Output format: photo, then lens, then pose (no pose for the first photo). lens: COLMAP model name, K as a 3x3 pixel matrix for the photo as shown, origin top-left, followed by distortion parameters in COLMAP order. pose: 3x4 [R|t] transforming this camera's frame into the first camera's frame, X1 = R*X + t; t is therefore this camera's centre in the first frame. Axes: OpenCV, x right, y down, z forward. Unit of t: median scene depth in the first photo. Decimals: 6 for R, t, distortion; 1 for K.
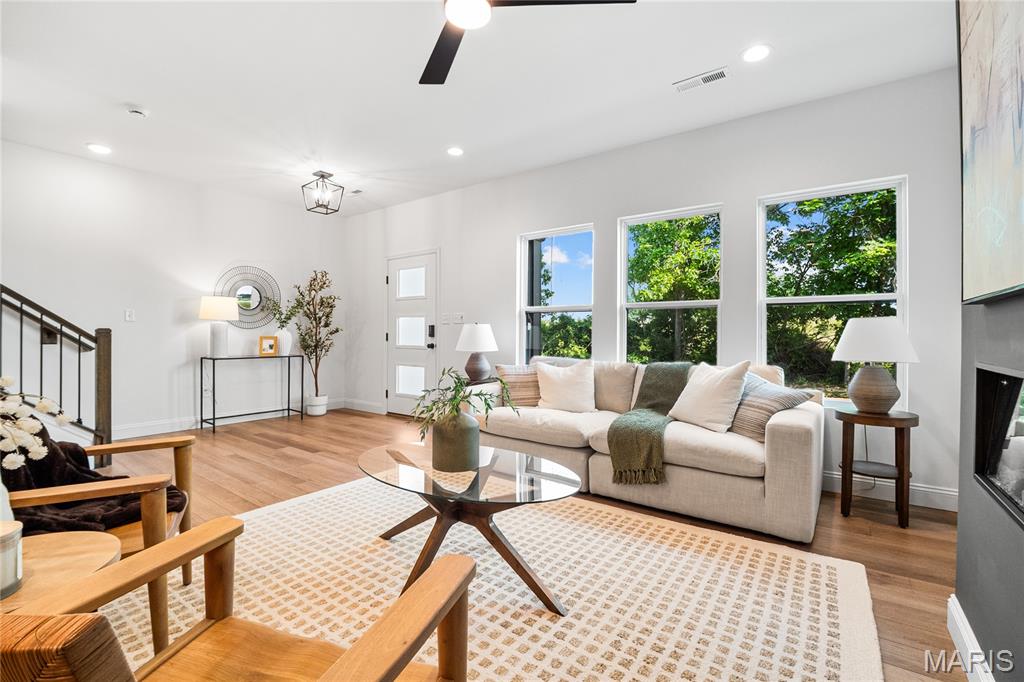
lens RADIAL K [[443.4, 0, 512.4], [0, 443.4, 335.6], [0, 0, 1]] dist [-0.023645, 0.005667]
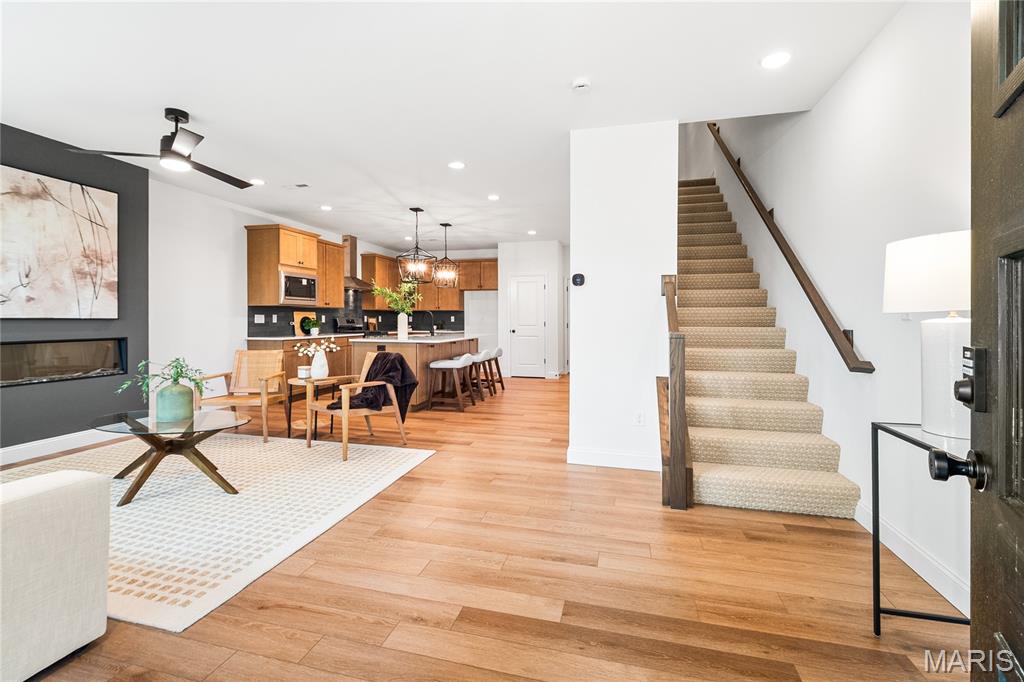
lens RADIAL K [[443.4, 0, 516.3], [0, 443.4, 322.2], [0, 0, 1]] dist [-0.023645, 0.005667]
pose [[-0.925728, -0.005770, -0.378145, -0.262788], [-0.010417, 0.999893, 0.010244, -0.028910], [0.378045, 0.013422, -0.925690, 1.154658]]
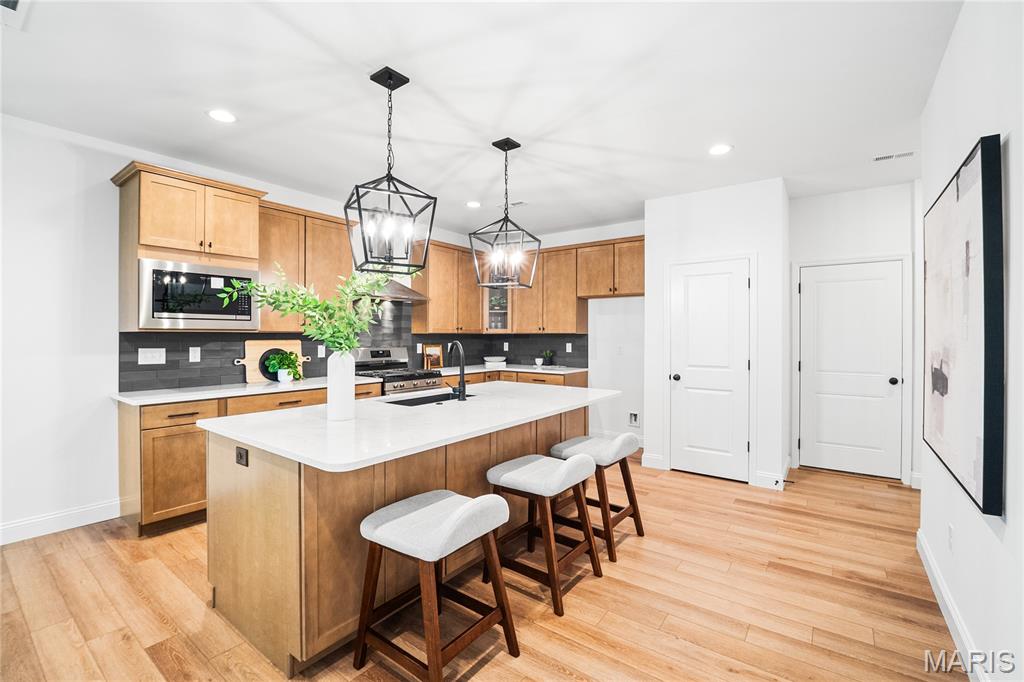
lens RADIAL K [[443.4, 0, 509.7], [0, 443.4, 339.3], [0, 0, 1]] dist [-0.023645, 0.005667]
pose [[-0.999929, -0.009592, 0.007054, -0.608073], [-0.009481, 0.999833, 0.015624, -0.059206], [-0.007203, 0.015556, -0.999853, 0.363120]]
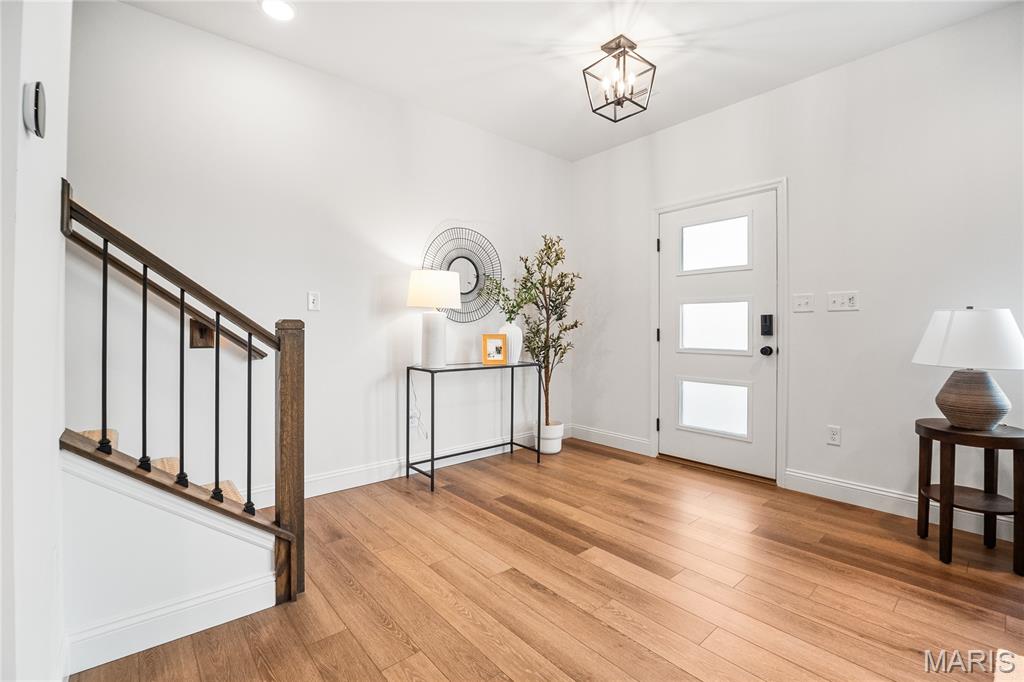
lens RADIAL K [[443.4, 0, 518.6], [0, 443.4, 331.4], [0, 0, 1]] dist [-0.023645, 0.005667]
pose [[0.976021, 0.000867, -0.217672, -0.406573], [-0.000771, 1.000000, 0.000526, -0.002617], [0.217673, -0.000346, 0.976022, 0.400954]]
